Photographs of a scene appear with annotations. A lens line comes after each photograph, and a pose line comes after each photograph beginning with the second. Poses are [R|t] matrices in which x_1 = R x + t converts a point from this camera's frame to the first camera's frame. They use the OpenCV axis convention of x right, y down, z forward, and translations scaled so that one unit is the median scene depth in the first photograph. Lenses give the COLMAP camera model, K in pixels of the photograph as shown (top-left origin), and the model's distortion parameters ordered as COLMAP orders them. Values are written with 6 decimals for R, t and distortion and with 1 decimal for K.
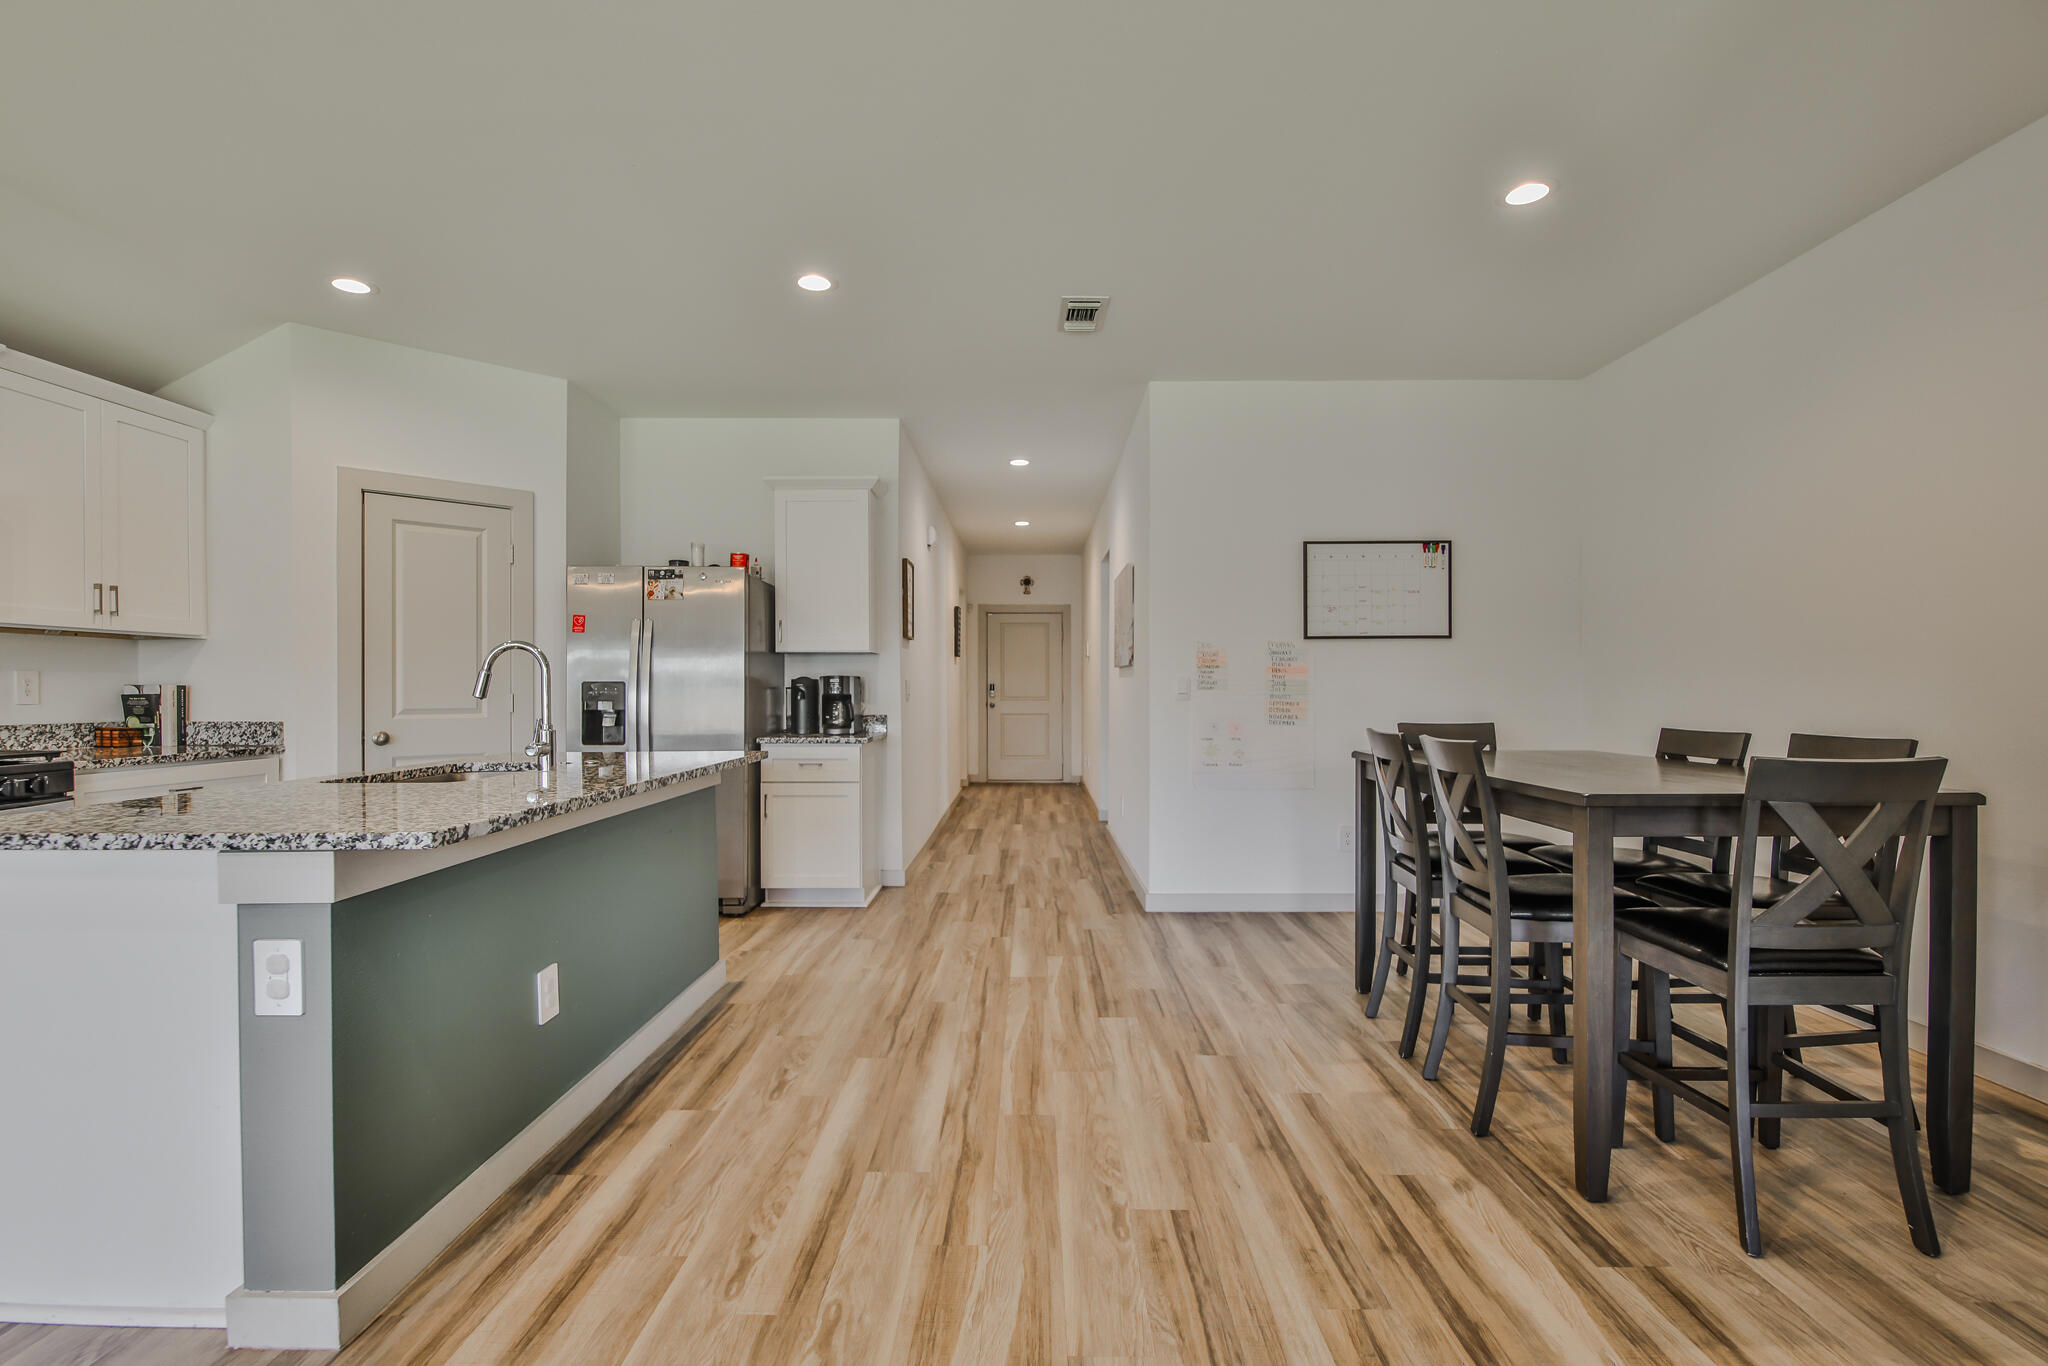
lens RADIAL K [[942.6, 0, 1021.1], [0, 942.6, 690.9], [0, 0, 1]] dist [-0.001610, -0.009845]
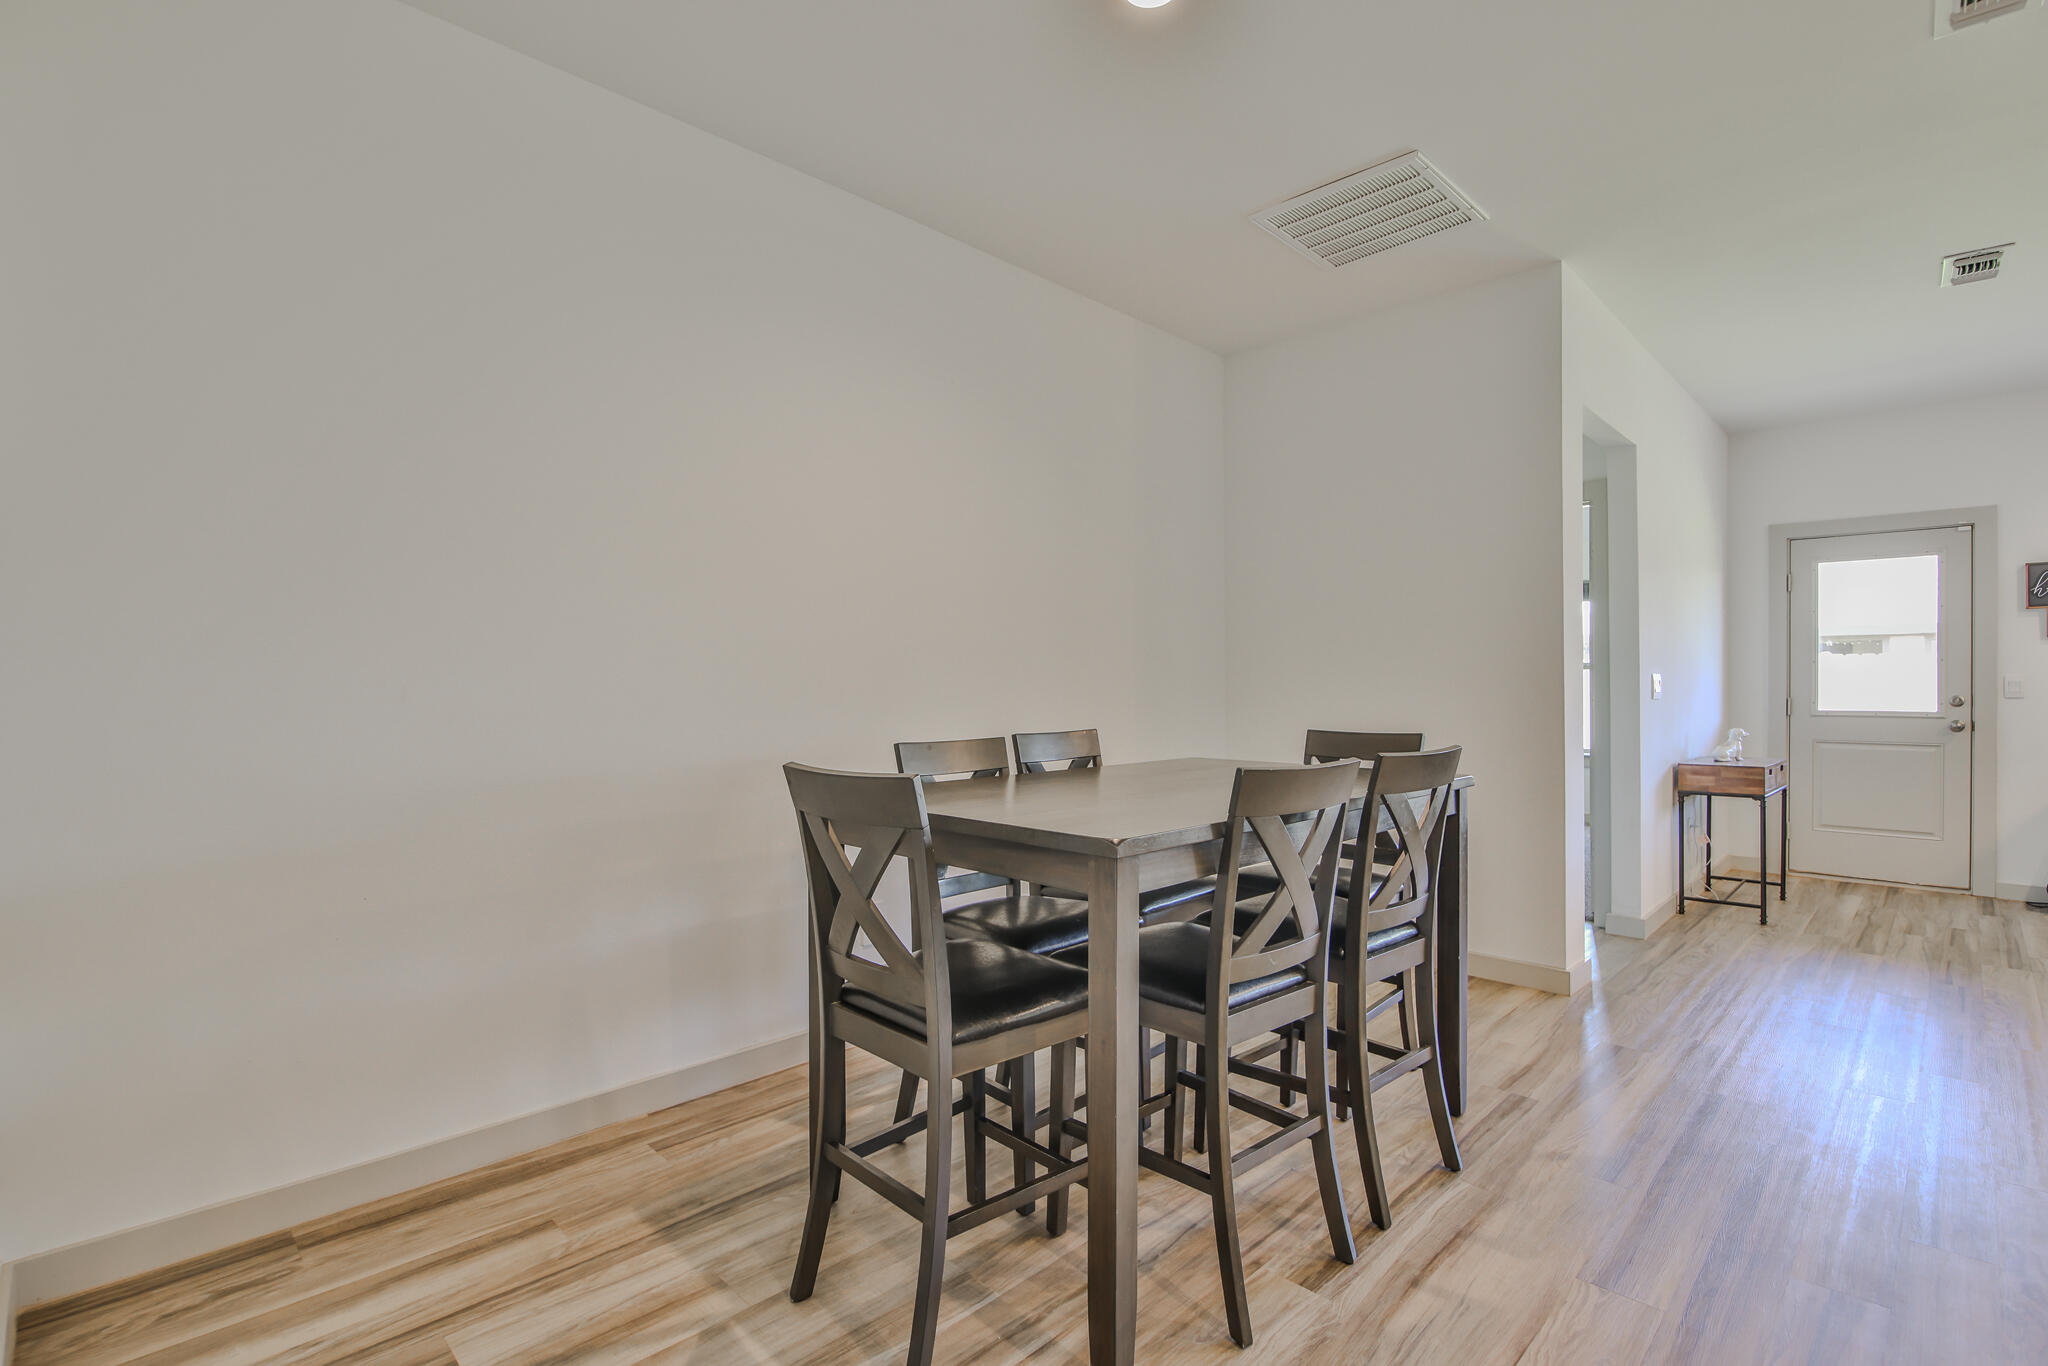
lens RADIAL K [[942.6, 0, 1021.1], [0, 942.6, 690.9], [0, 0, 1]] dist [-0.001610, -0.009845]
pose [[-0.713761, -0.000395, 0.700389, 0.092121], [0.003944, 0.999982, 0.004584, -0.003499], [-0.700378, 0.006034, -0.713746, 1.264251]]
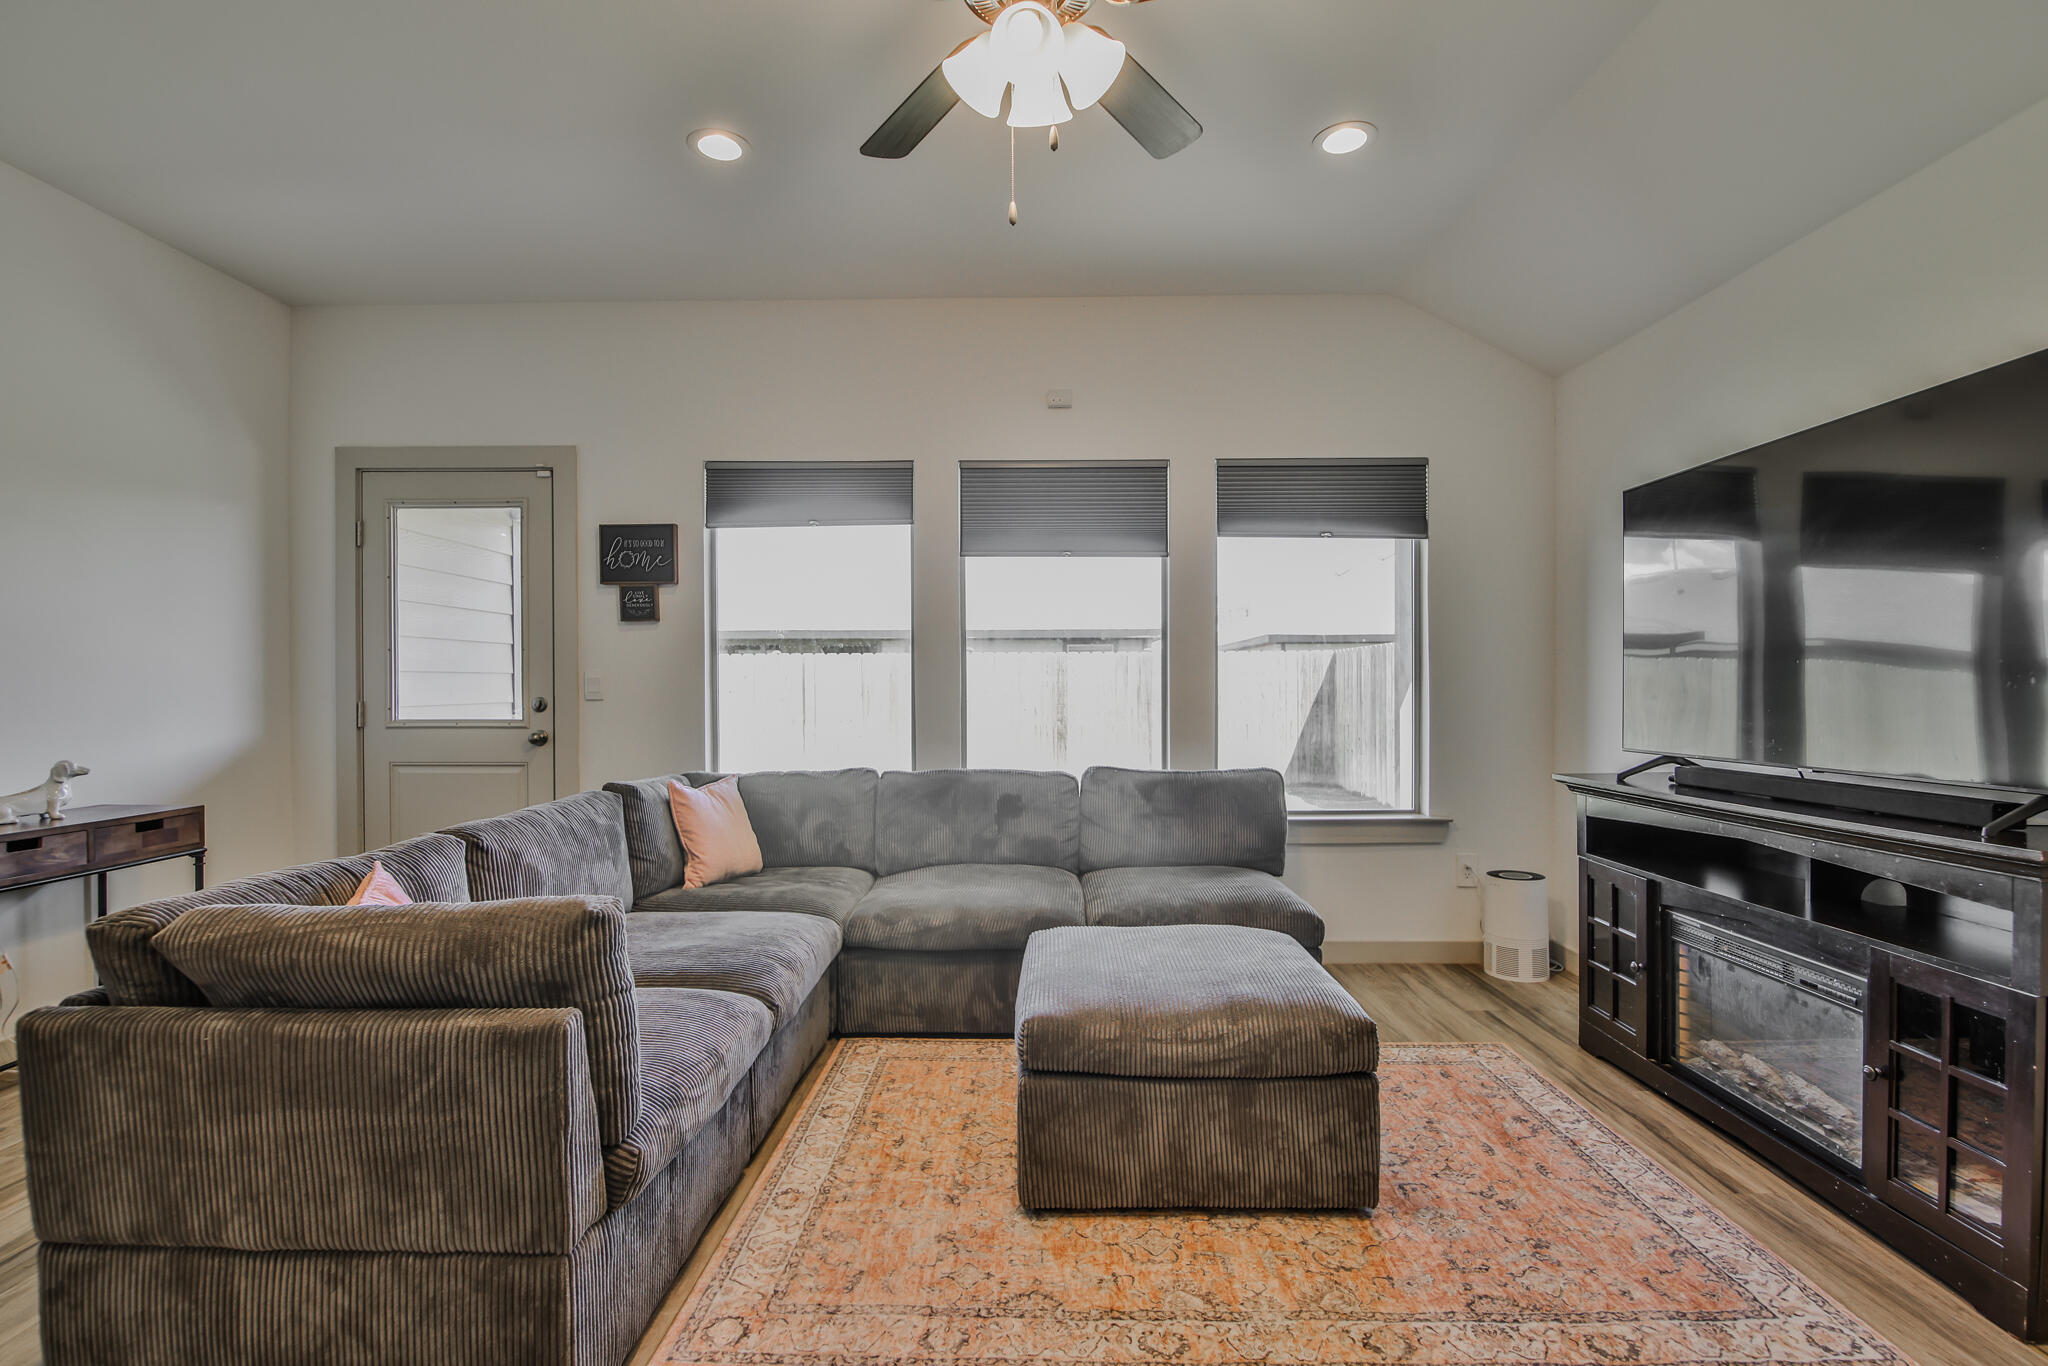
lens RADIAL K [[942.6, 0, 1021.1], [0, 942.6, 690.9], [0, 0, 1]] dist [-0.001610, -0.009845]
pose [[-0.999993, 0.003613, -0.001327, -0.465873], [0.003598, 0.999937, 0.010623, -0.000781], [0.001366, 0.010618, -0.999943, 0.346627]]
